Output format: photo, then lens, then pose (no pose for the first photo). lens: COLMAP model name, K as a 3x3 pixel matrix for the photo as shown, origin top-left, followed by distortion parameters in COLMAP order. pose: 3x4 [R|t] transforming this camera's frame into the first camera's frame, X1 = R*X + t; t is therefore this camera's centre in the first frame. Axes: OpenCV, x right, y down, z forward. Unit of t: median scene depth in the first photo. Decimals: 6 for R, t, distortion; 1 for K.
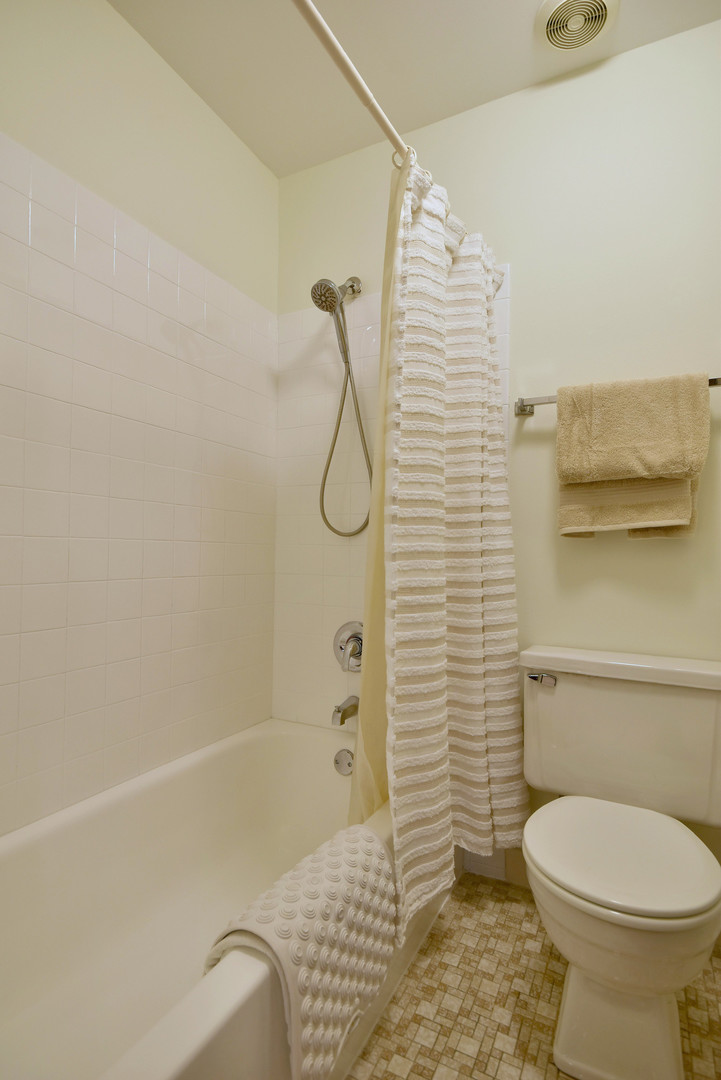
lens RADIAL K [[574.0, 0, 360.5], [0, 574.0, 540.0], [0, 0, 1]] dist [0.024927, 0.000114]
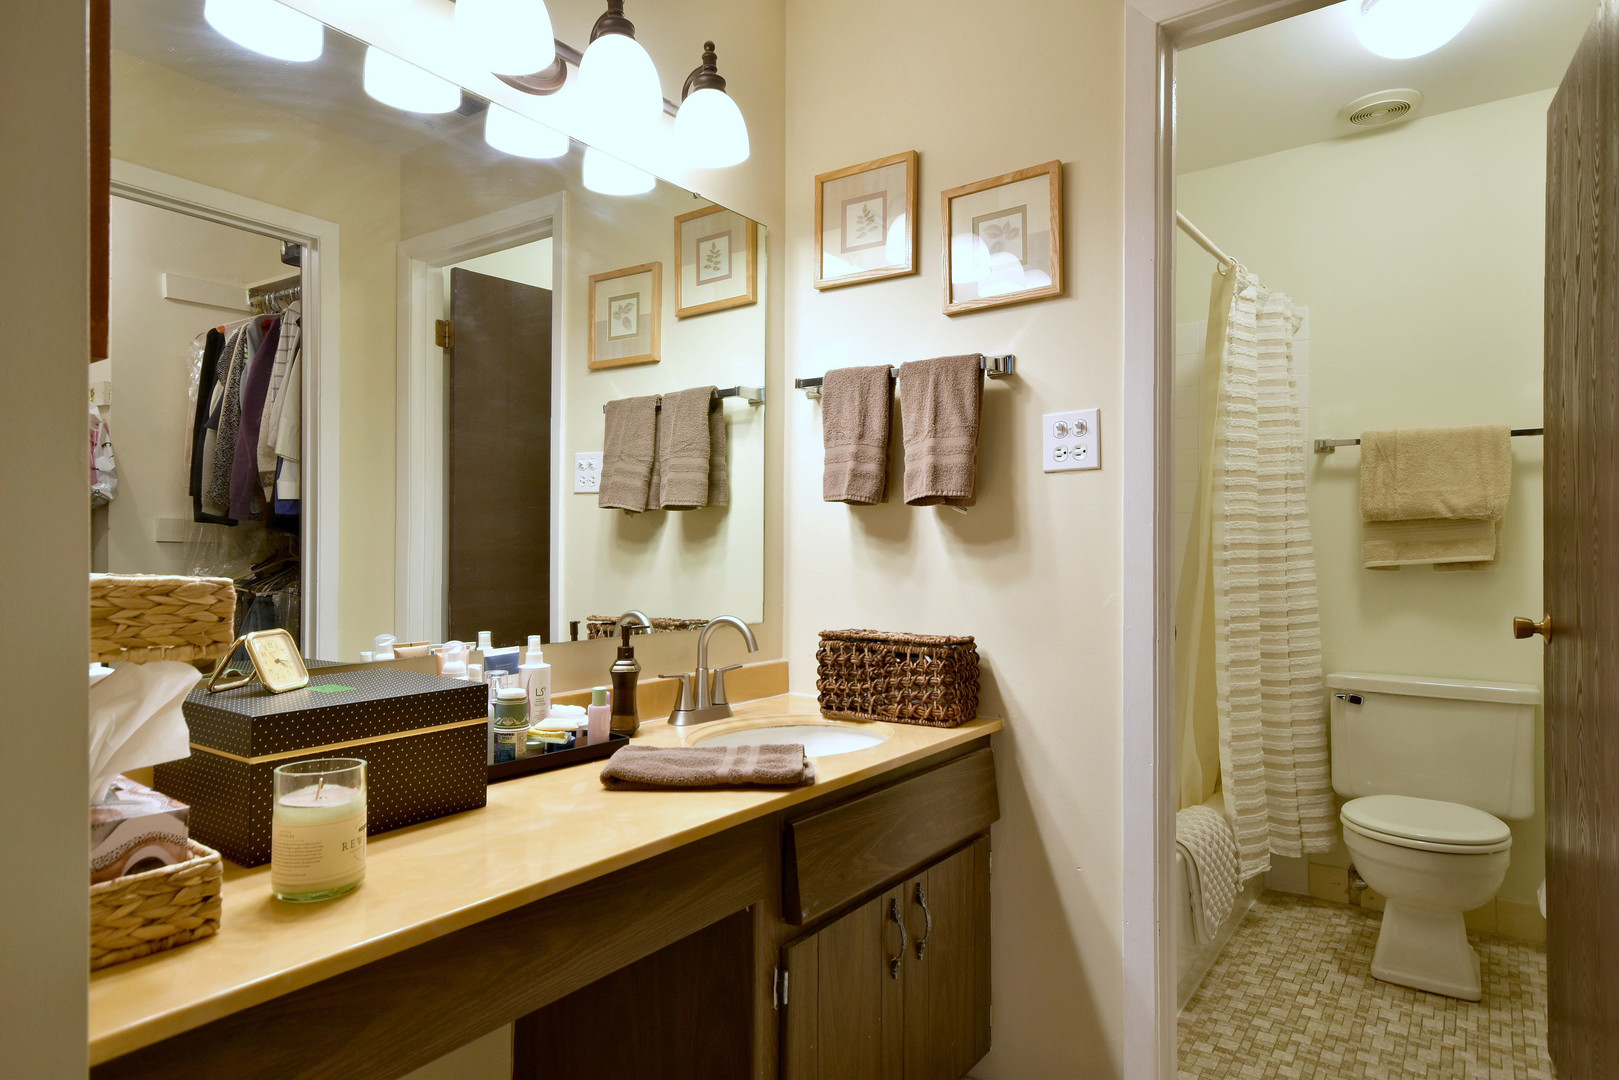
lens RADIAL K [[955.9, 0, 811.6], [0, 955.9, 550.7], [0, 0, 1]] dist [0.035898, -0.000479]
pose [[0.988543, -0.013543, -0.150334, -0.418295], [0.015540, 0.999806, 0.012121, -0.082114], [0.150141, -0.014319, 0.988561, -0.978955]]
